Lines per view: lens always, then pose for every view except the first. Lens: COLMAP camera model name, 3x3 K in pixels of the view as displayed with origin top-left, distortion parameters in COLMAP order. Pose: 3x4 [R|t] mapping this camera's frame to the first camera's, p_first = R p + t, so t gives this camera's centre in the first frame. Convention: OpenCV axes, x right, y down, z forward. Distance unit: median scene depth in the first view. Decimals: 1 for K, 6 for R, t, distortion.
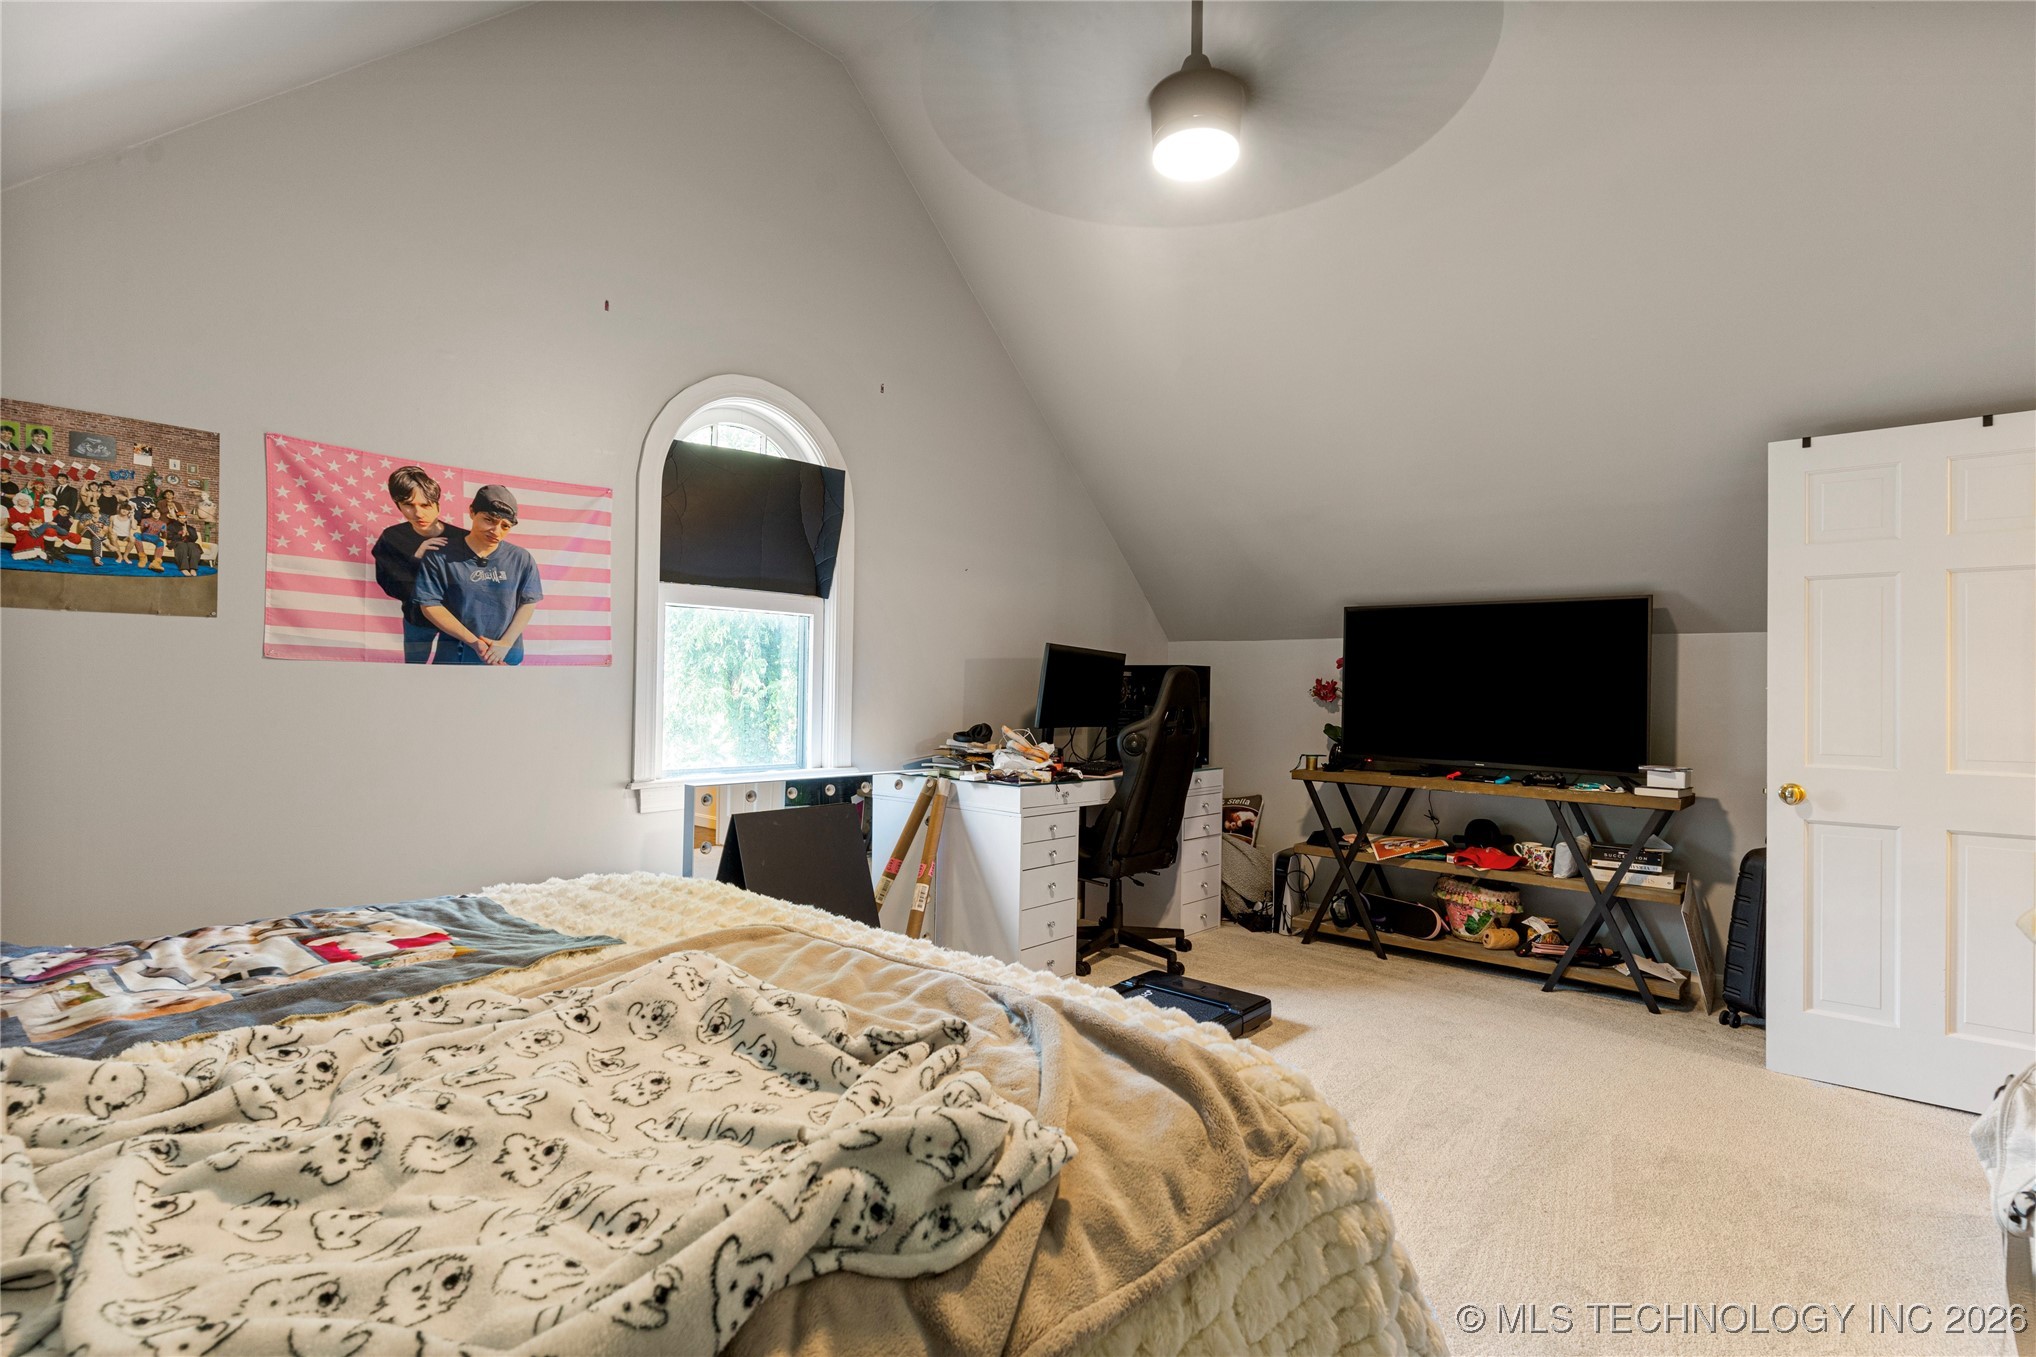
lens RADIAL K [[976.4, 0, 1017.8], [0, 976.4, 679.1], [0, 0, 1]] dist [0.002889, -0.001410]
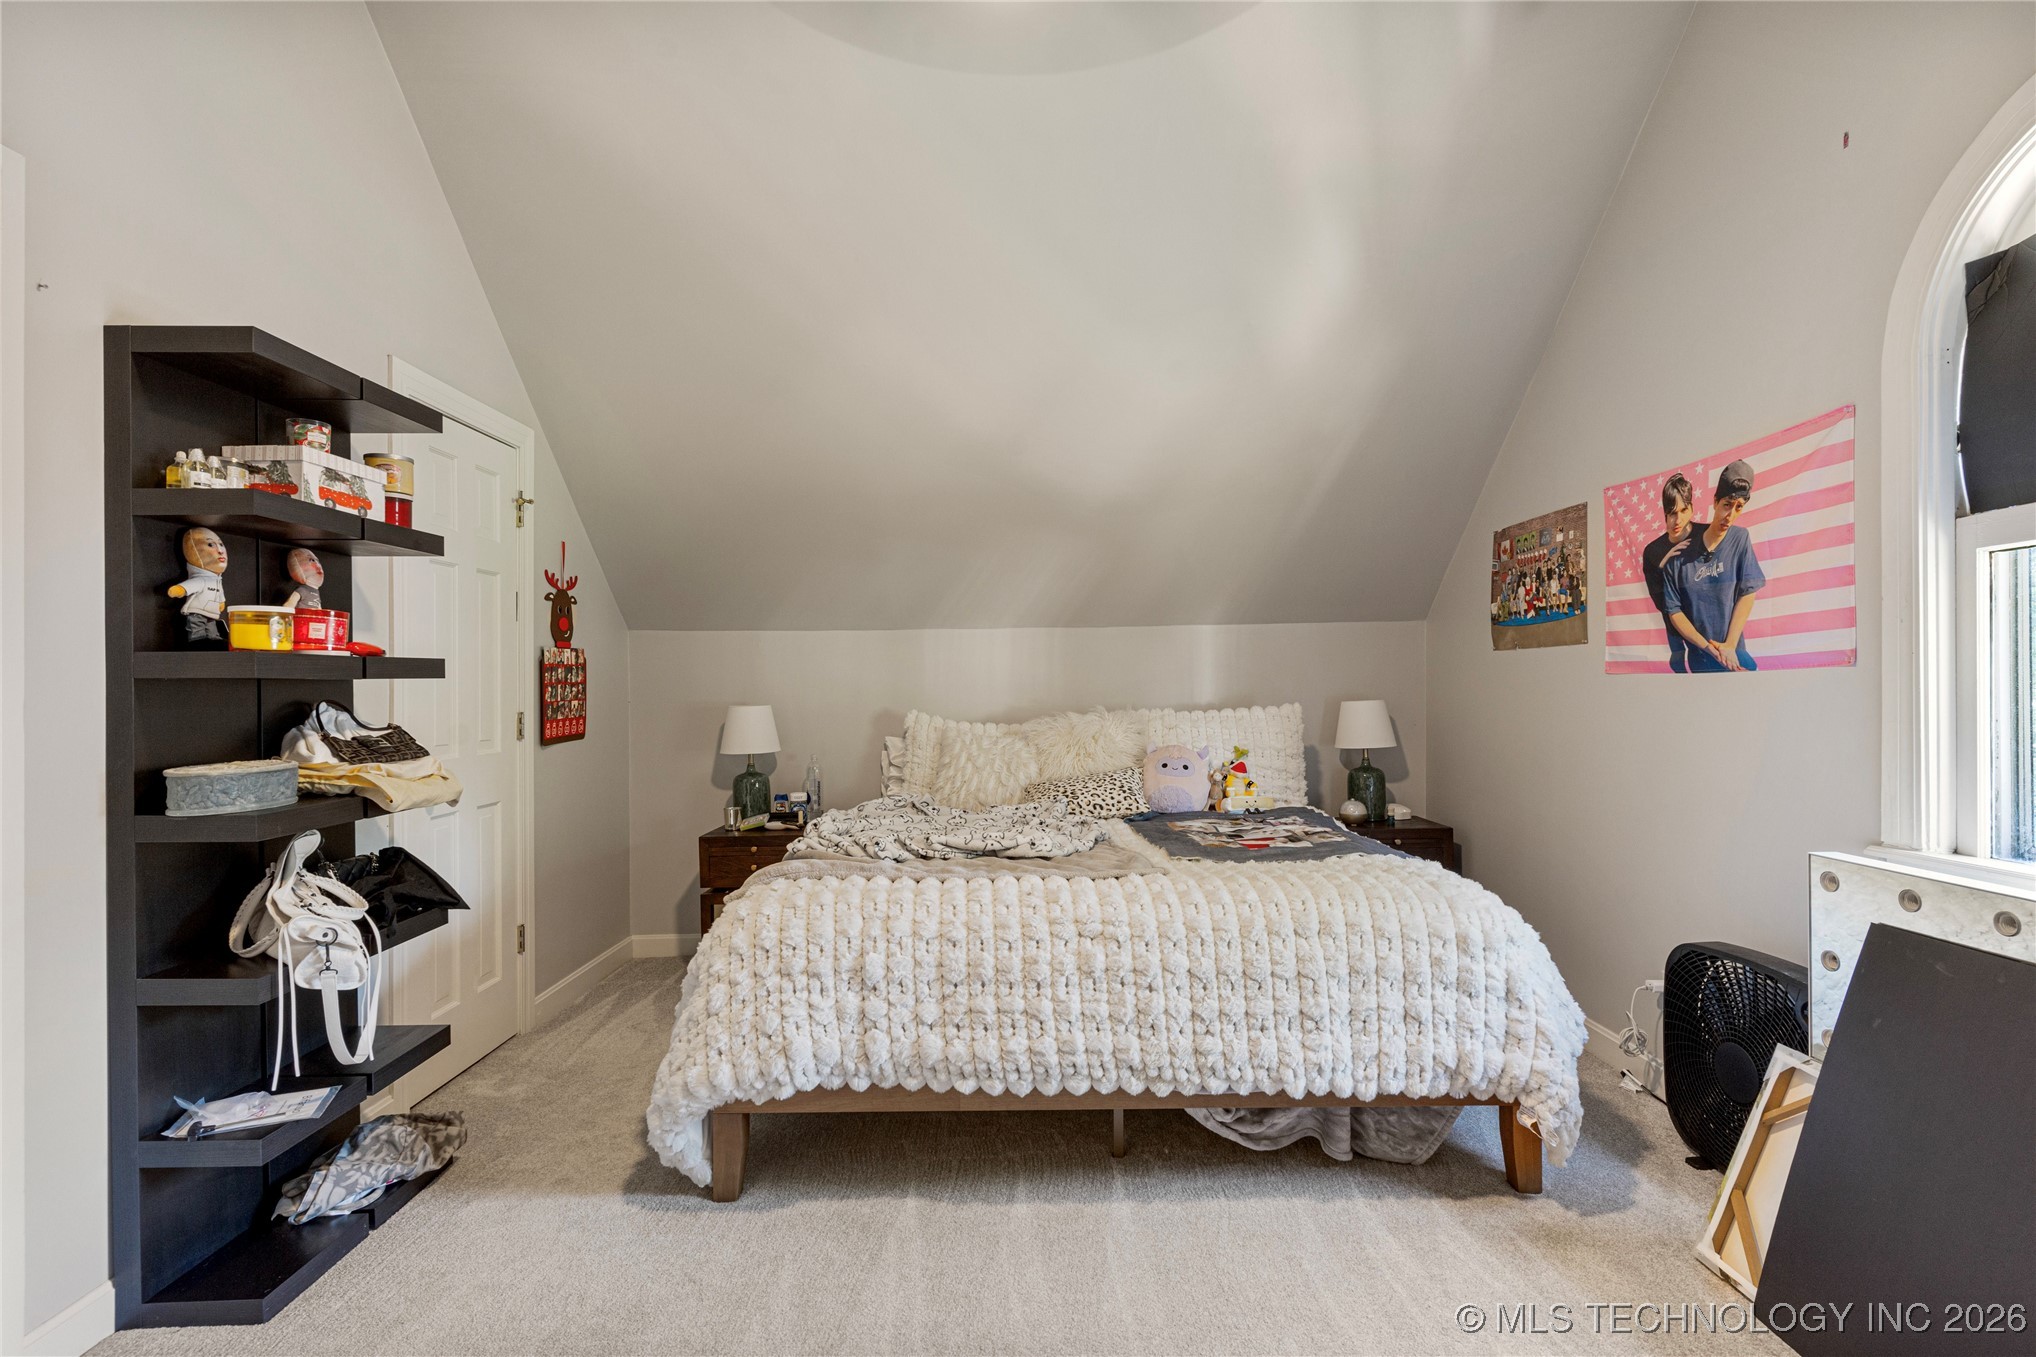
lens RADIAL K [[976.4, 0, 1019.4], [0, 976.4, 687.3], [0, 0, 1]] dist [0.002889, -0.001410]
pose [[-0.750077, -0.011271, -0.661255, 0.571762], [0.000008, 0.999855, -0.017051, 0.016325], [0.661351, -0.012795, -0.749968, 1.395881]]
